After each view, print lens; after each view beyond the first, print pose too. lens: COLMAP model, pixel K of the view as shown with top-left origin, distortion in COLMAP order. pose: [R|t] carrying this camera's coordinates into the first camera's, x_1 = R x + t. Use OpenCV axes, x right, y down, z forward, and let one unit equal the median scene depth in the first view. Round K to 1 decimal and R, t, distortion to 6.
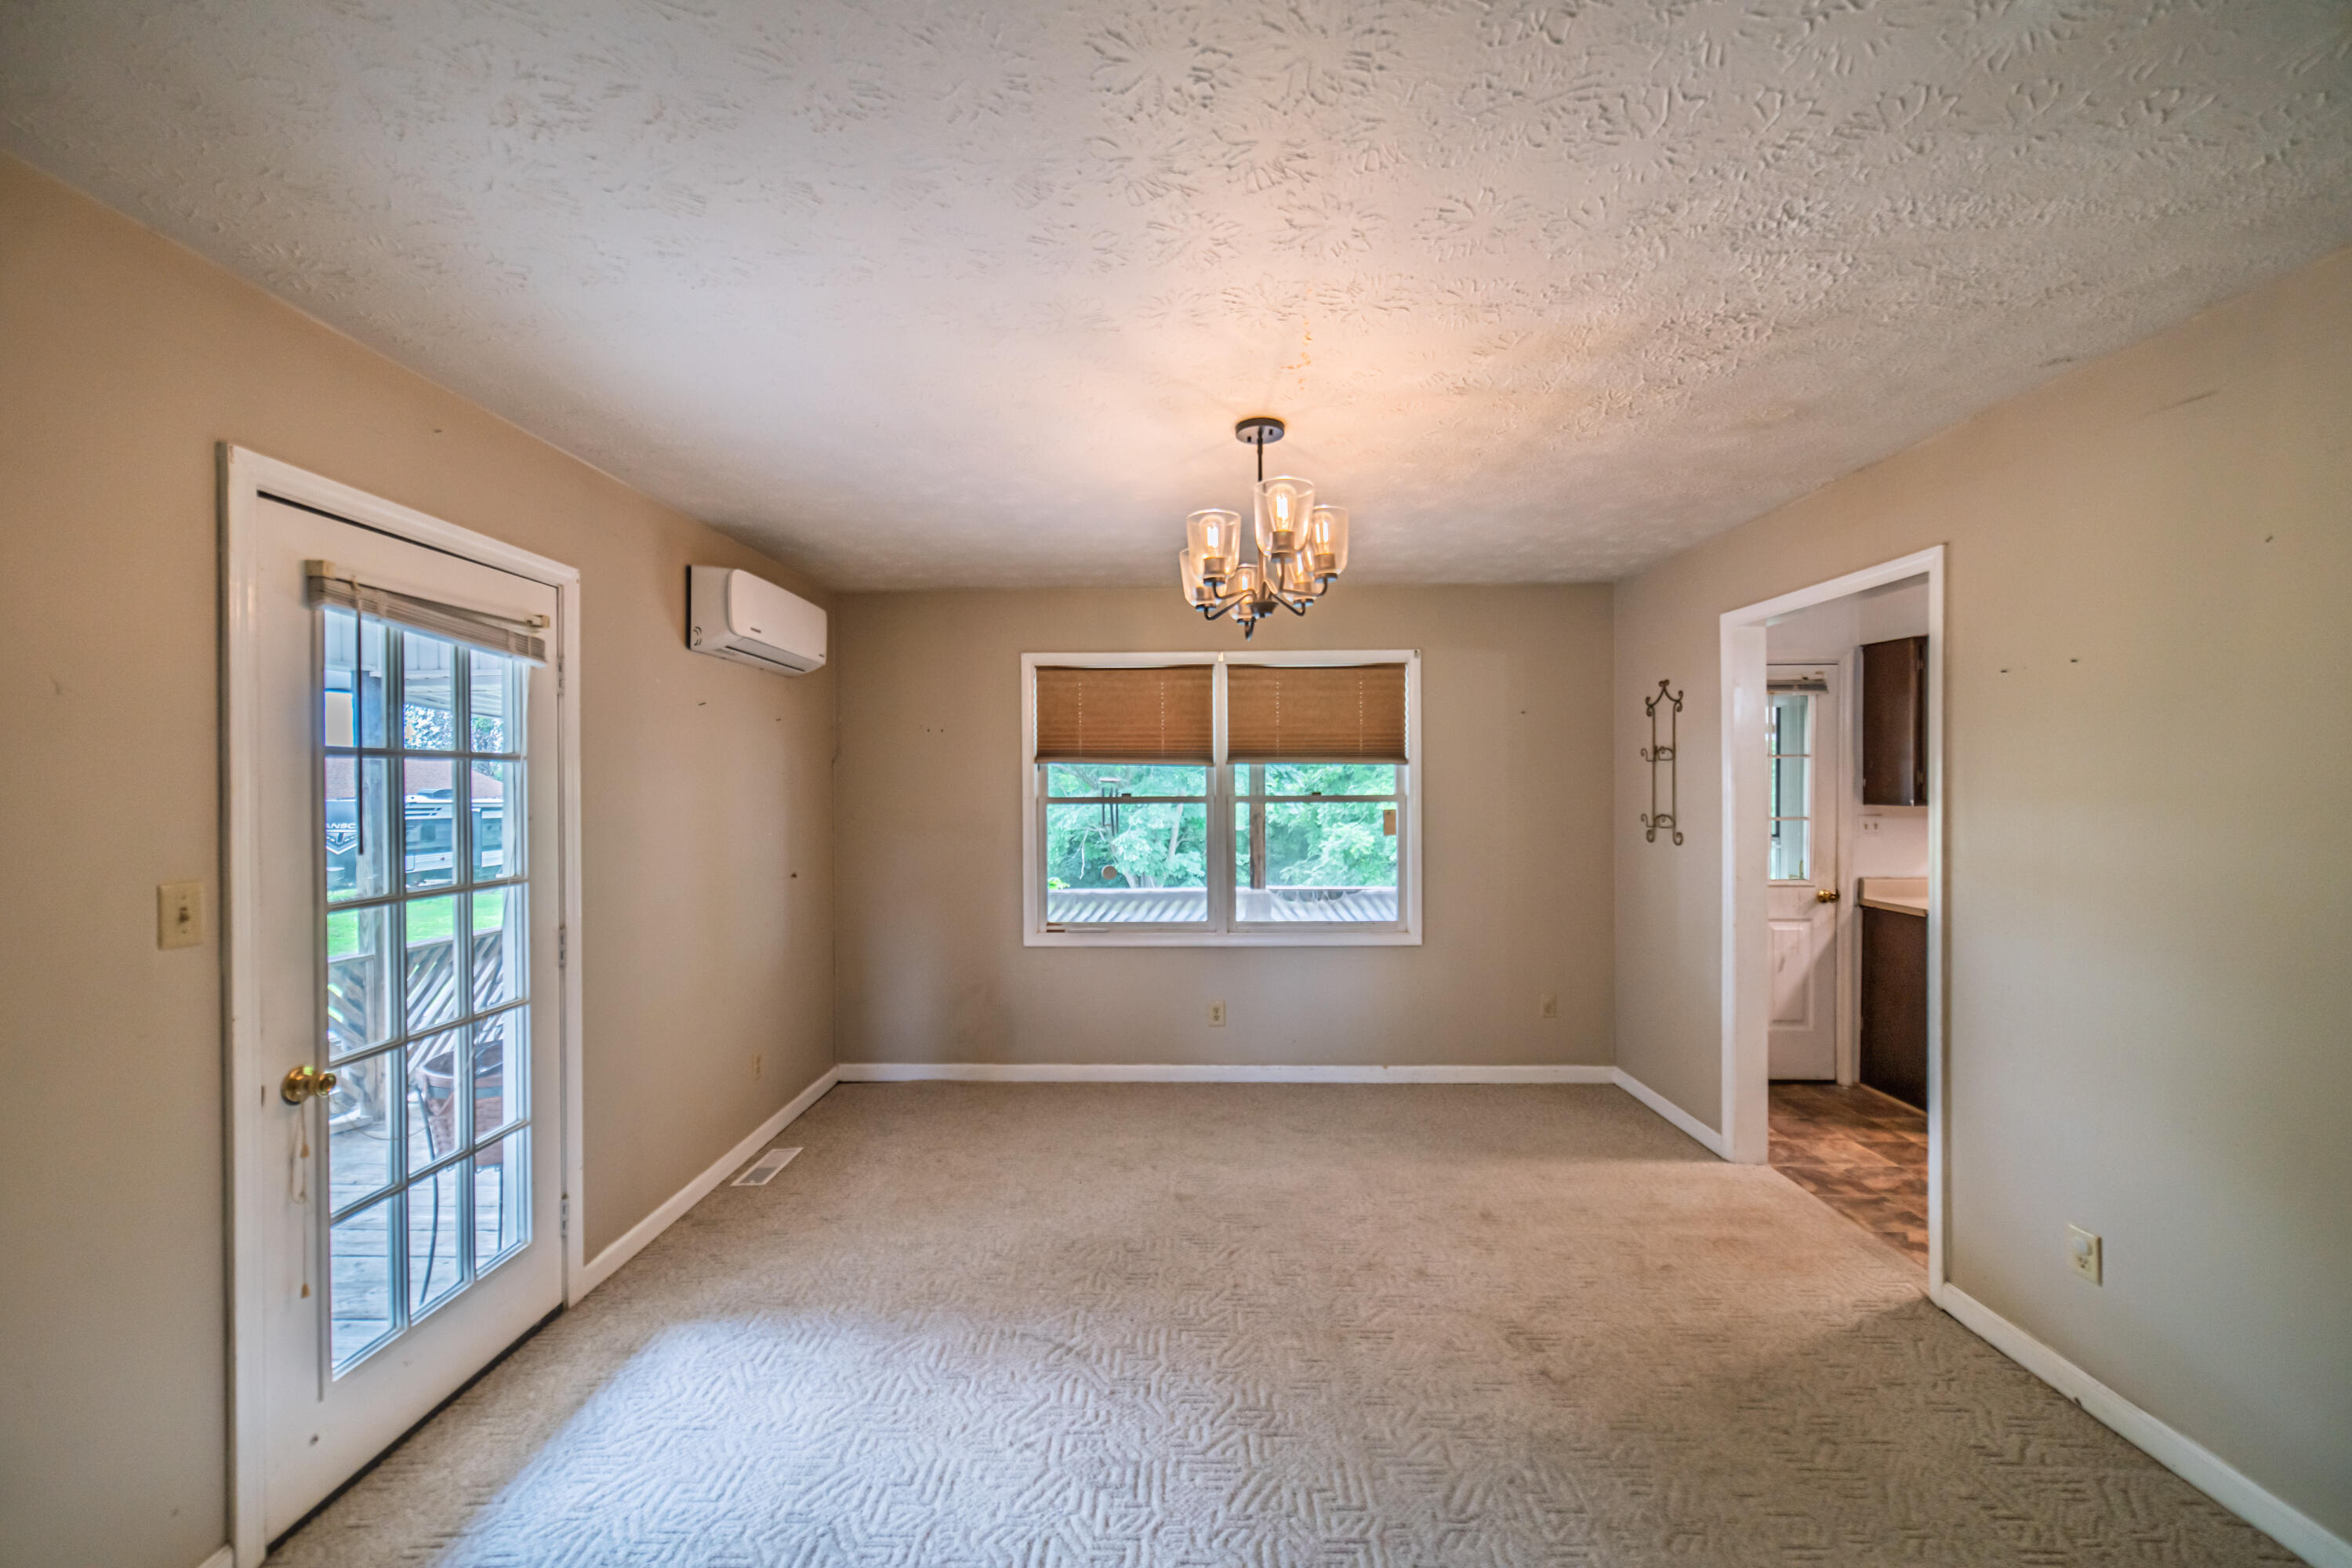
lens RADIAL K [[898.8, 0, 1179.2], [0, 898.8, 795.4], [0, 0, 1]] dist [-0.003209, 0.001720]
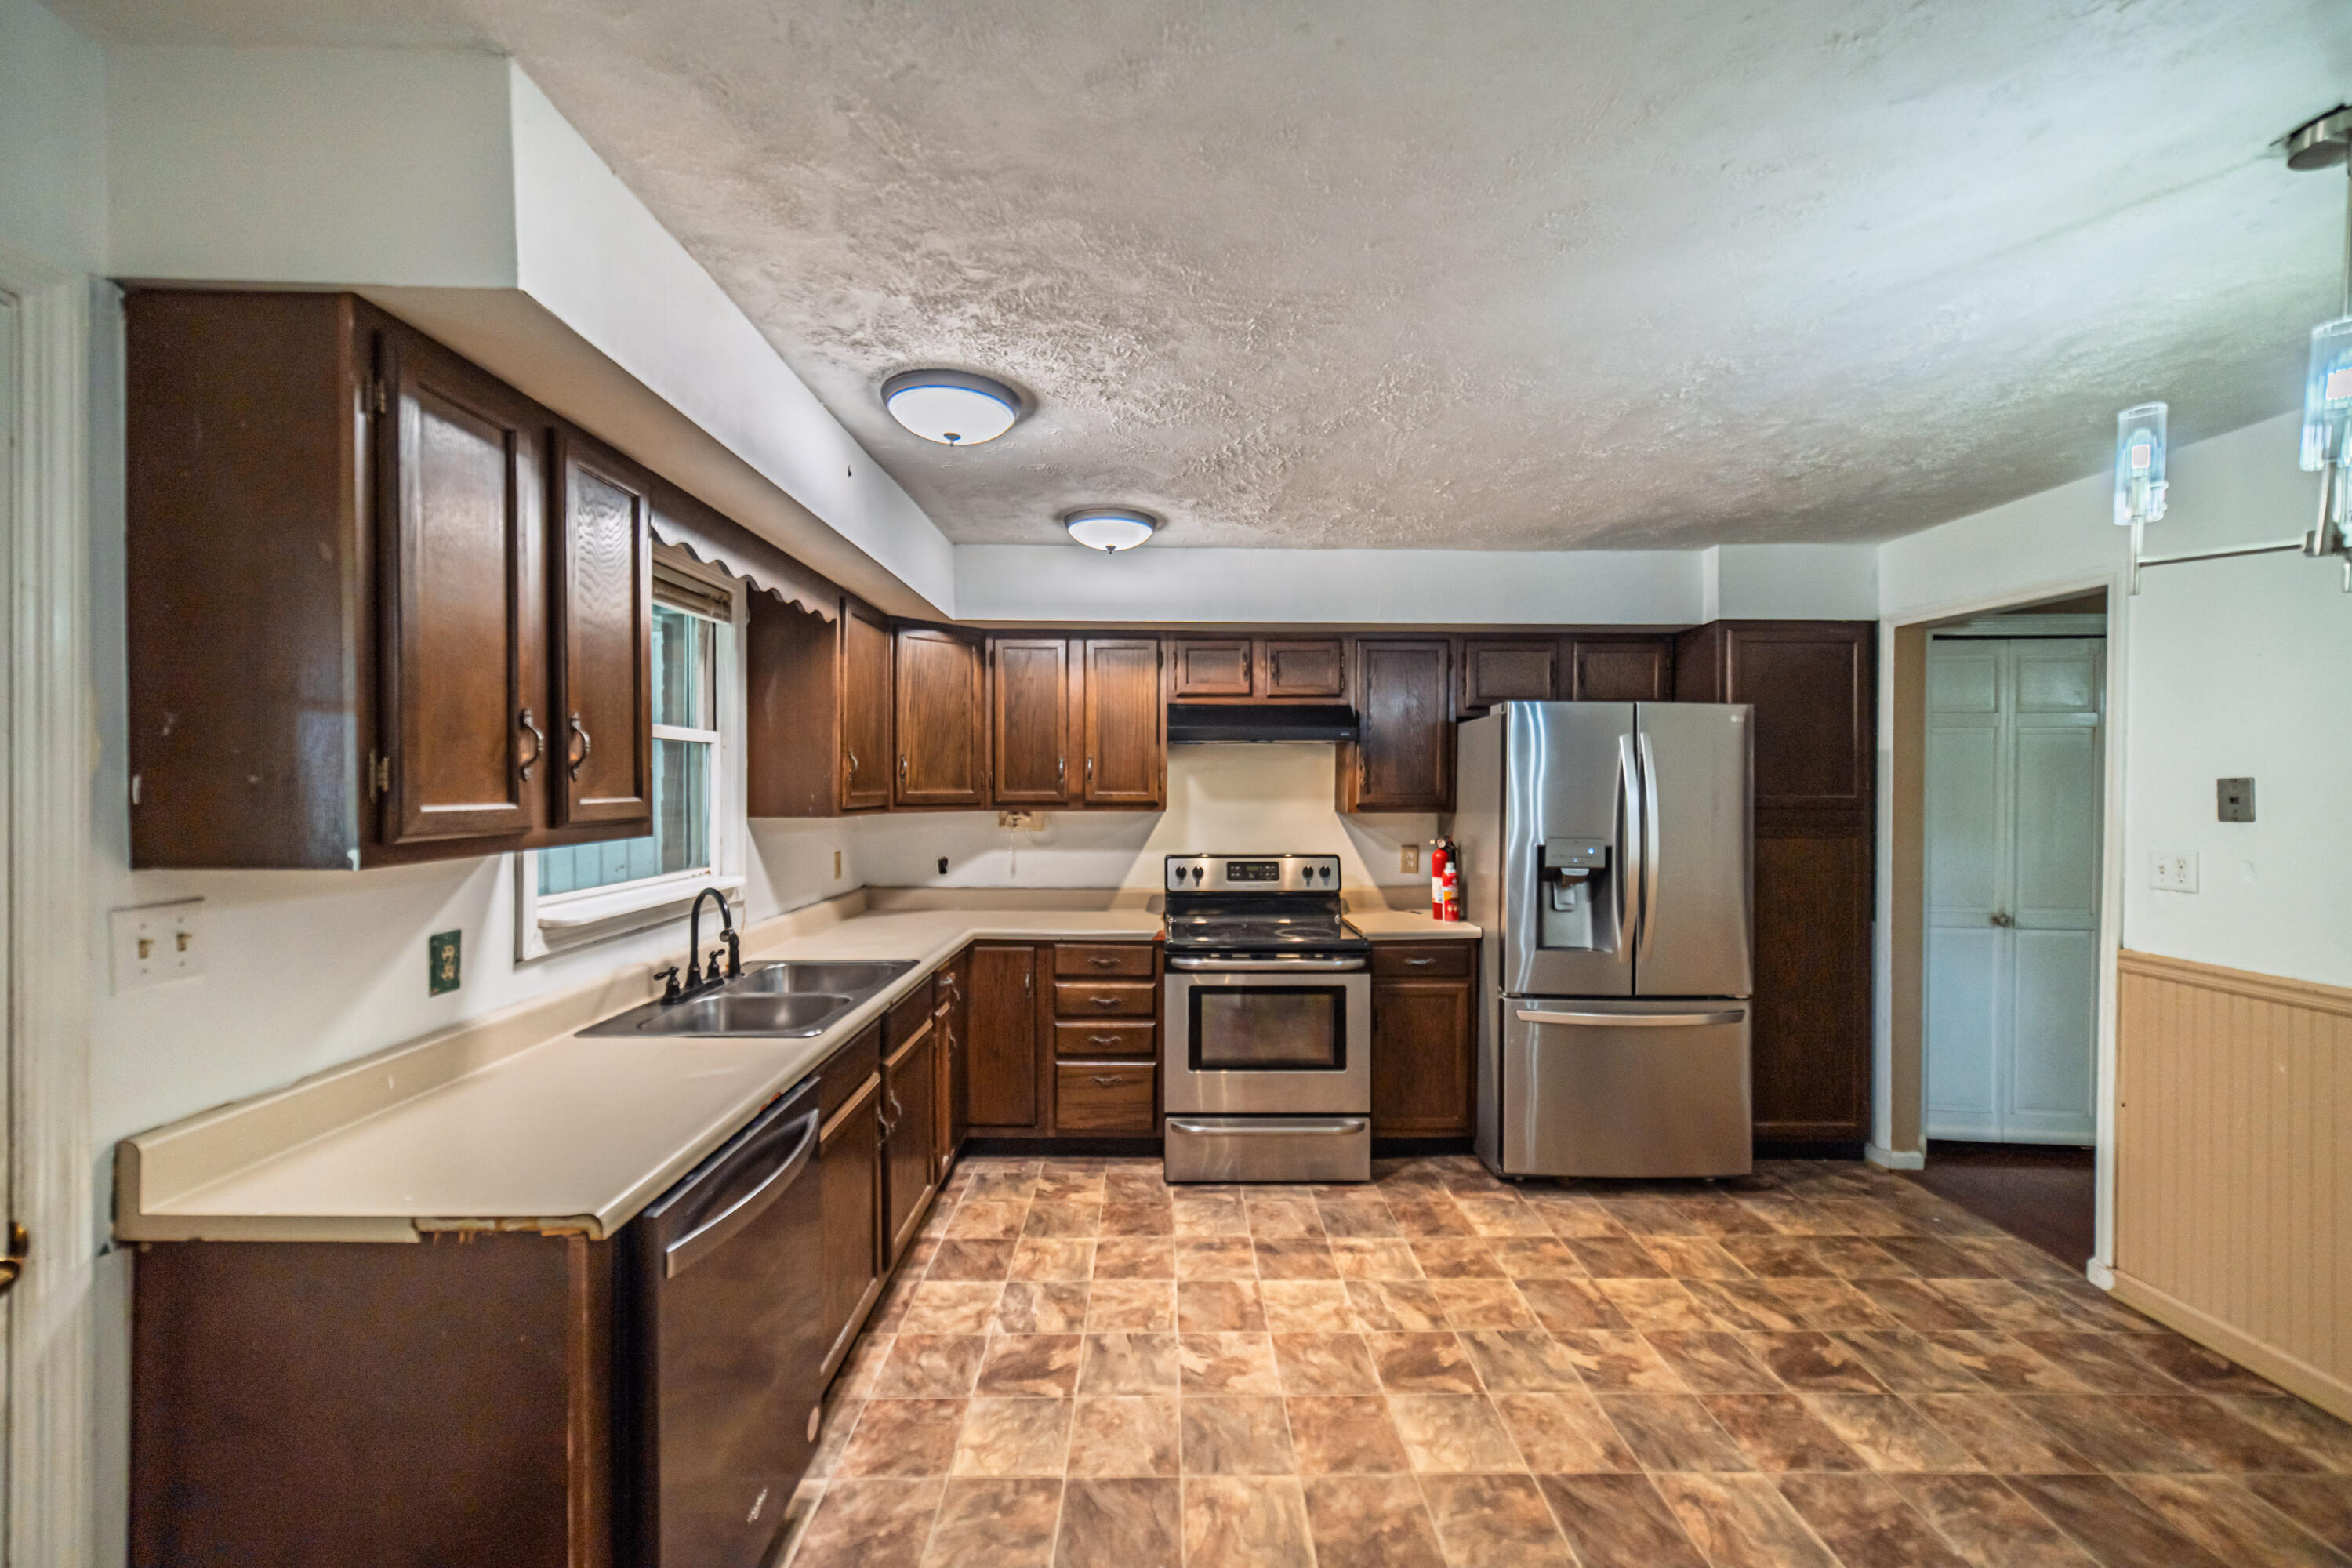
lens RADIAL K [[898.8, 0, 1169.1], [0, 898.8, 796.1], [0, 0, 1]] dist [-0.003209, 0.001720]
pose [[-0.019149, -0.009258, 0.999774, 0.533179], [0.006444, 0.999935, 0.009383, -0.014153], [-0.999796, 0.006622, -0.019088, 0.761582]]
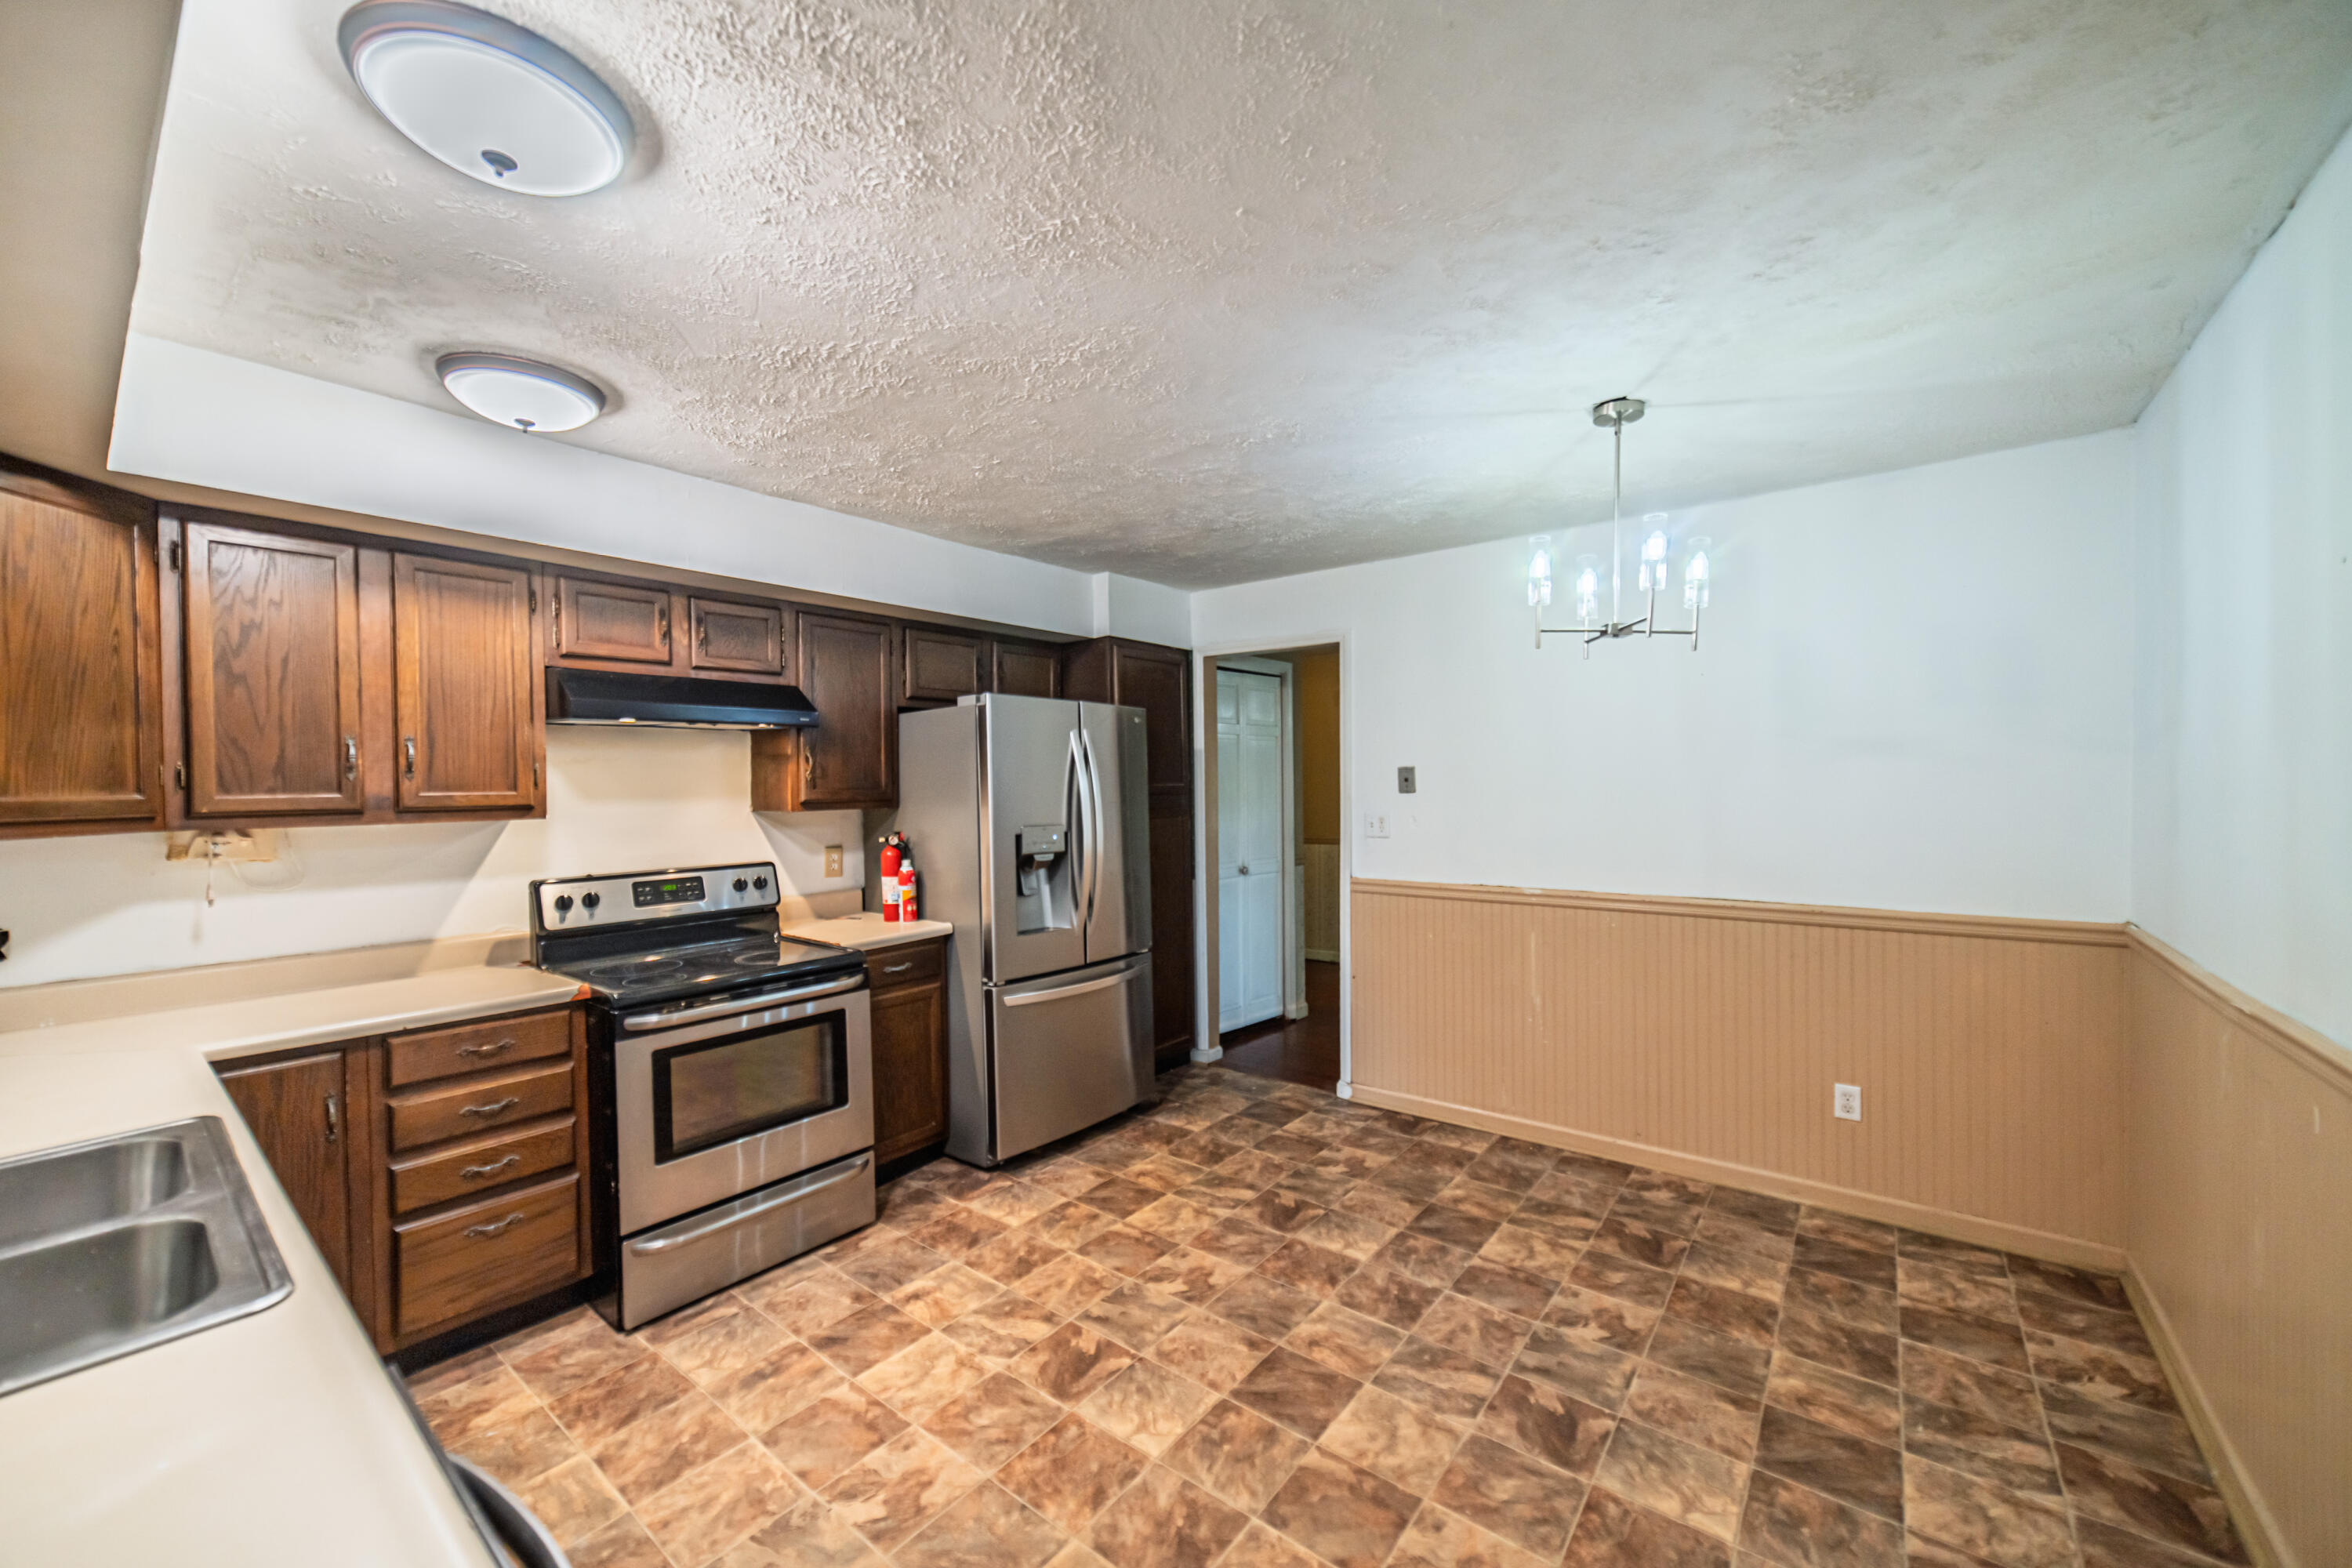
lens RADIAL K [[898.8, 0, 1171.2], [0, 898.8, 792.4], [0, 0, 1]] dist [-0.003209, 0.001720]
pose [[-0.785458, 0.013473, 0.618768, 0.706192], [0.025806, 0.999607, 0.010993, -0.003810], [-0.618377, 0.024602, -0.785497, 0.987682]]
